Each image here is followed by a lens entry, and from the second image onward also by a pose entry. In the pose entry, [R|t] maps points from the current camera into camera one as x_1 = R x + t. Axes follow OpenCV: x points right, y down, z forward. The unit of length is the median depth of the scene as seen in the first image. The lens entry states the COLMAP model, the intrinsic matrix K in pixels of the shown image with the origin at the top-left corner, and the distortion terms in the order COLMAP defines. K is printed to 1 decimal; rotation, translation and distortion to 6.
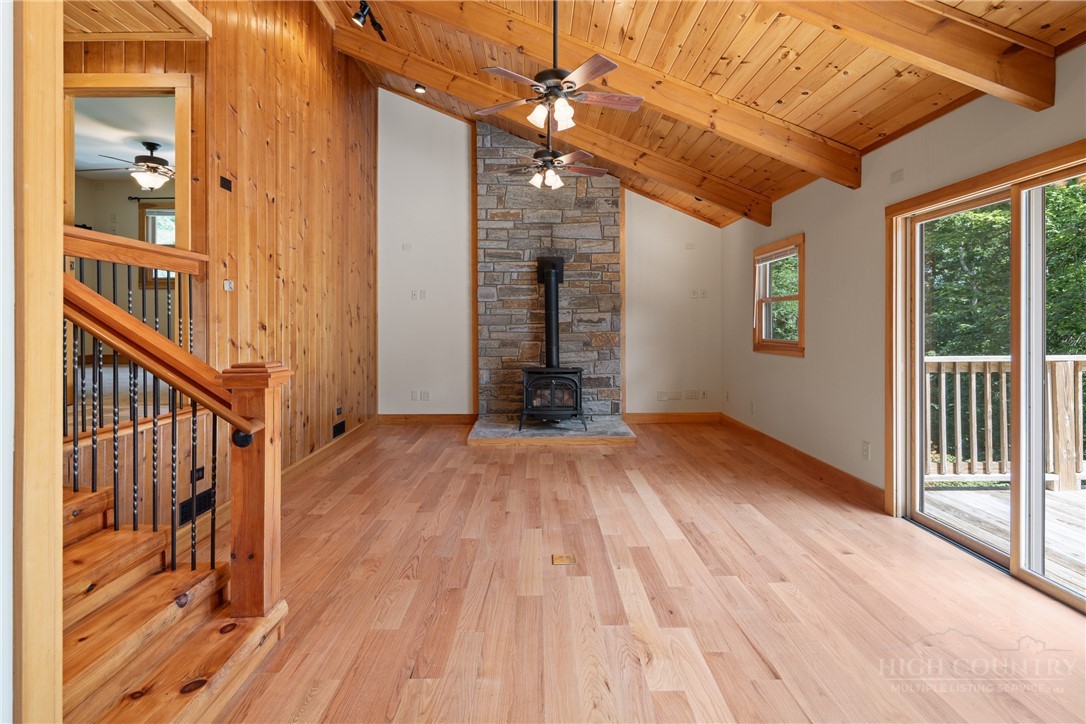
lens RADIAL K [[539.4, 0, 551.5], [0, 539.4, 325.4], [0, 0, 1]] dist [0.008703, -0.006298]
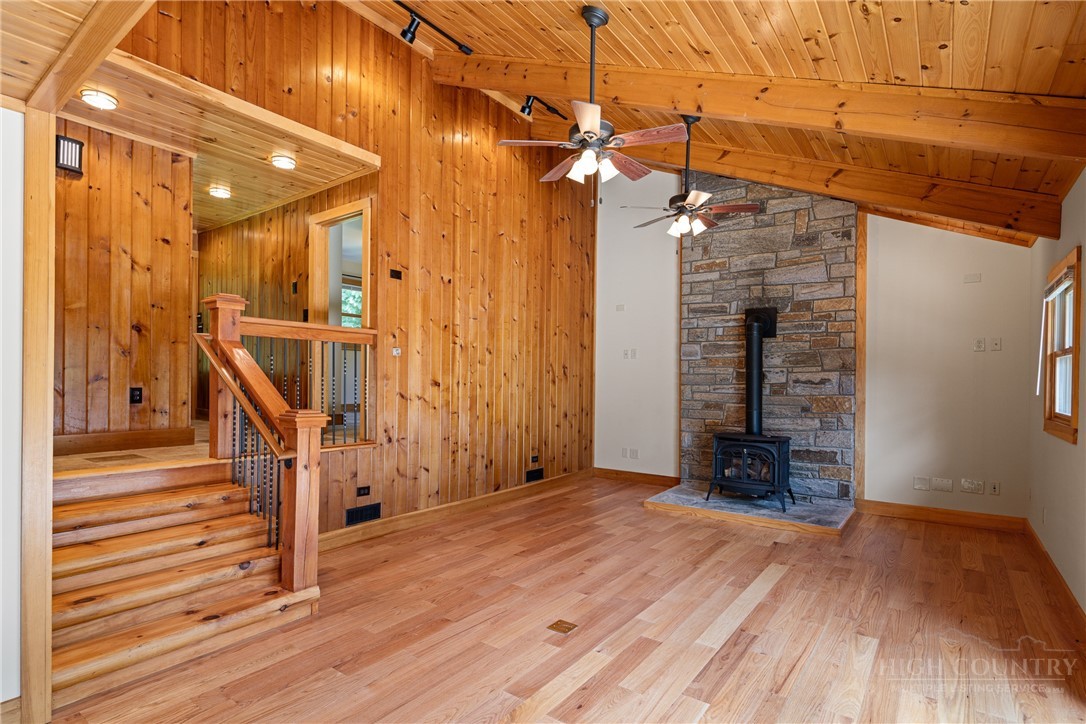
lens RADIAL K [[539.4, 0, 523.1], [0, 539.4, 384.5], [0, 0, 1]] dist [0.008703, -0.006298]
pose [[0.794908, 0.015072, -0.606543, 0.307136], [-0.013557, 0.999883, 0.007079, -0.005443], [0.606579, 0.002596, 0.795019, 0.100626]]
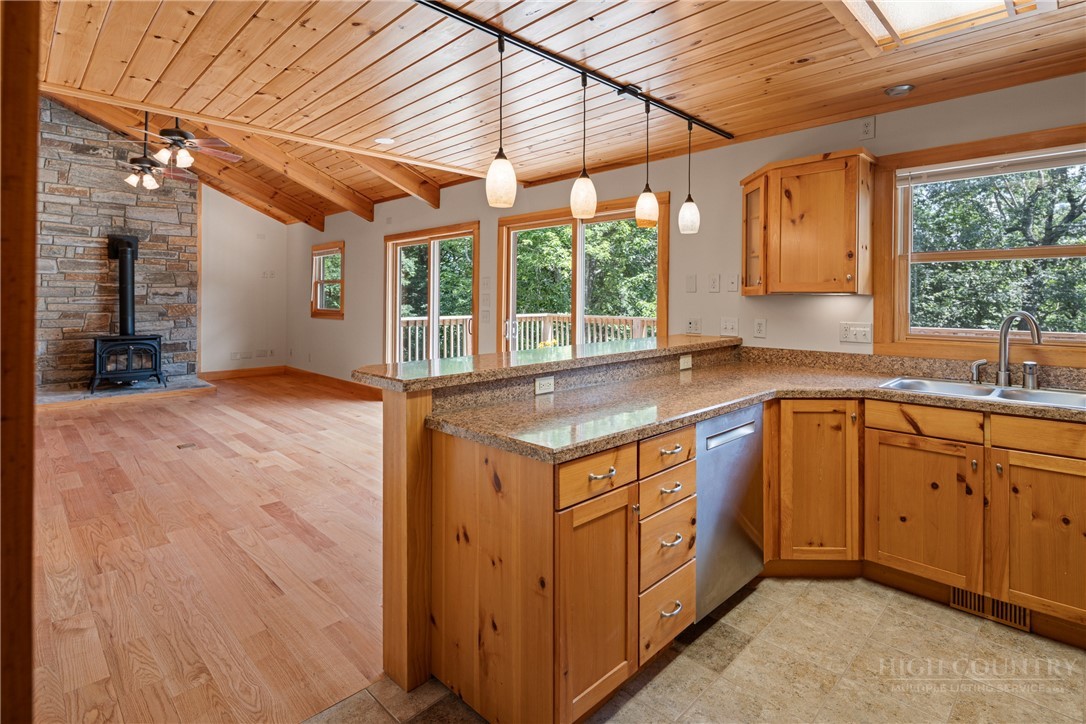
lens RADIAL K [[539.4, 0, 538.0], [0, 539.4, 298.1], [0, 0, 1]] dist [0.008703, -0.006298]
pose [[0.728224, 0.008127, 0.685291, -0.192870], [-0.007954, 0.999963, -0.003406, -0.003090], [-0.685293, -0.002970, 0.728261, -0.518716]]
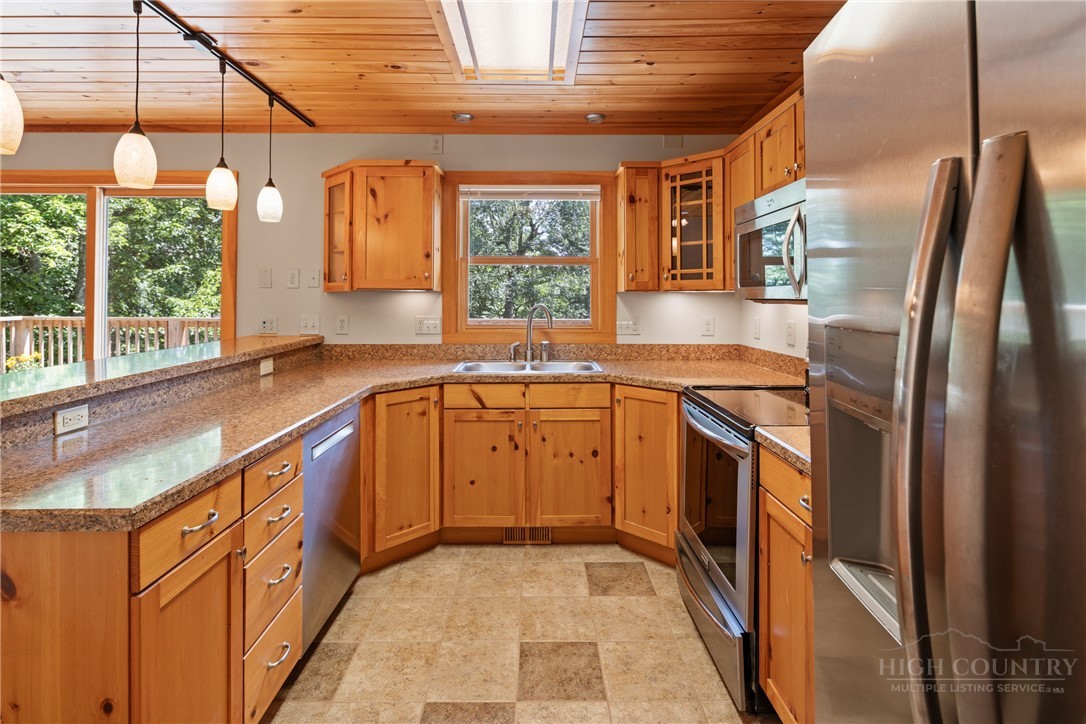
lens RADIAL K [[539.4, 0, 540.5], [0, 539.4, 291.4], [0, 0, 1]] dist [0.008703, -0.006298]
pose [[0.016462, 0.014004, 0.999766, -0.190463], [-0.002142, 0.999900, -0.013970, -0.002625], [-0.999862, -0.001912, 0.016490, -0.473622]]
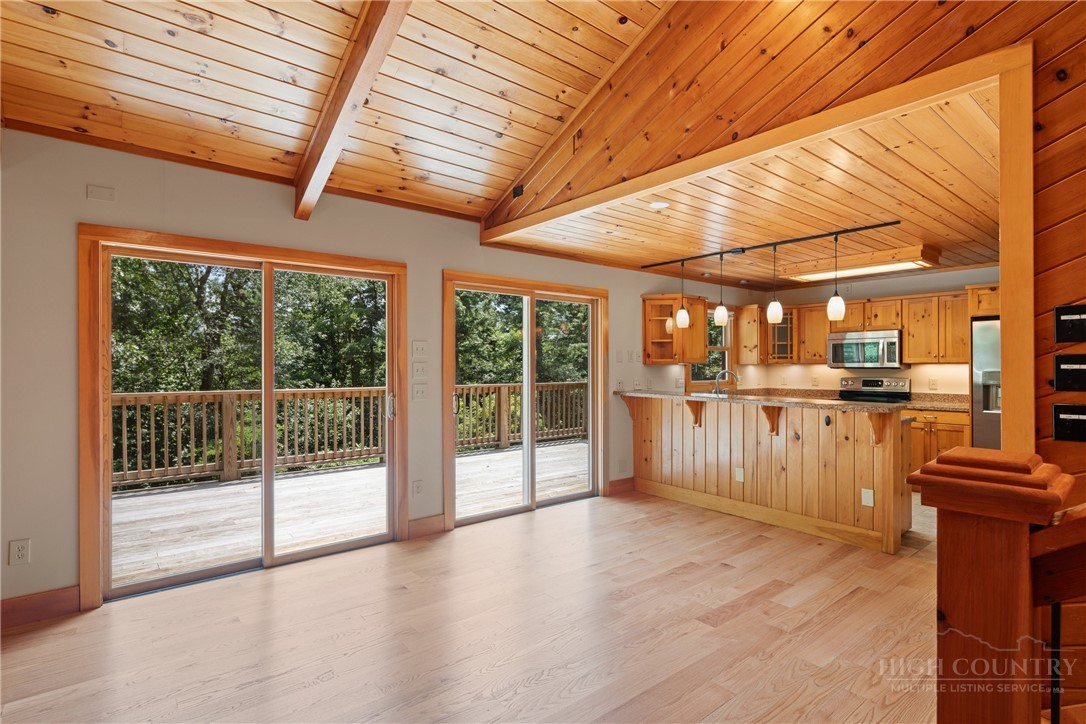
lens RADIAL K [[539.4, 0, 539.2], [0, 539.4, 366.4], [0, 0, 1]] dist [0.008703, -0.006298]
pose [[-0.607076, 0.006371, 0.794618, -0.306759], [0.005732, 0.999977, -0.003638, -0.003960], [-0.794623, 0.002347, -0.607099, 0.669089]]
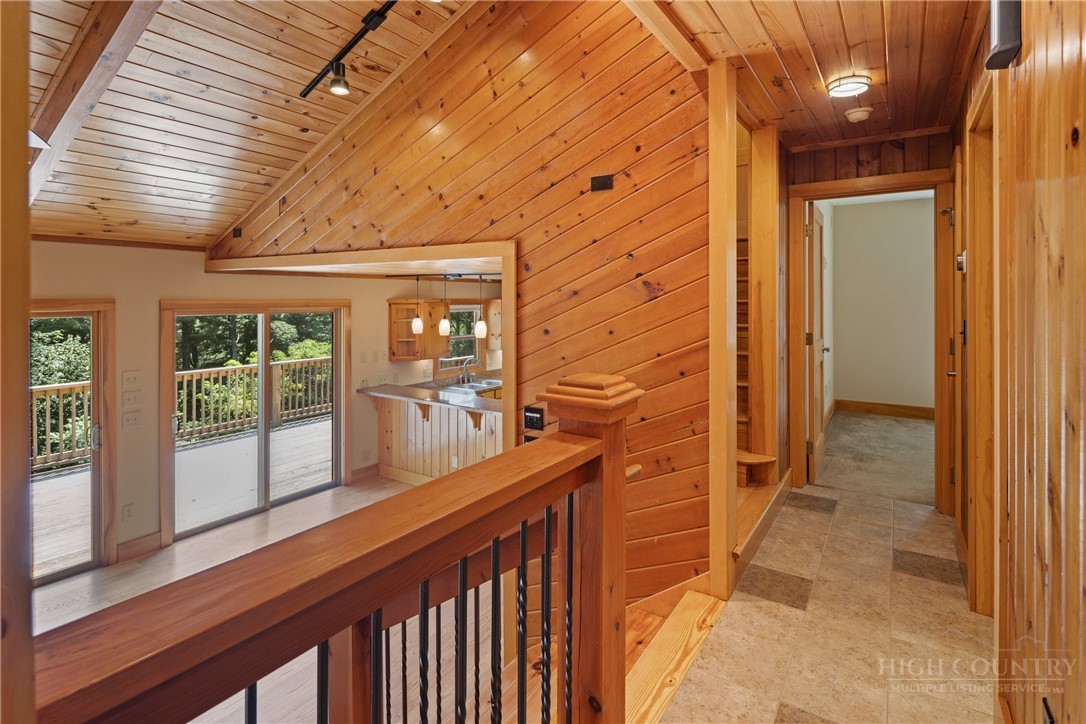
lens RADIAL K [[539.4, 0, 550.0], [0, 539.4, 298.6], [0, 0, 1]] dist [0.008703, -0.006298]
pose [[-0.826339, 0.005203, 0.563149, -0.579152], [0.003903, 0.999986, -0.003512, -0.154922], [-0.563159, -0.000705, -0.826348, 0.651505]]
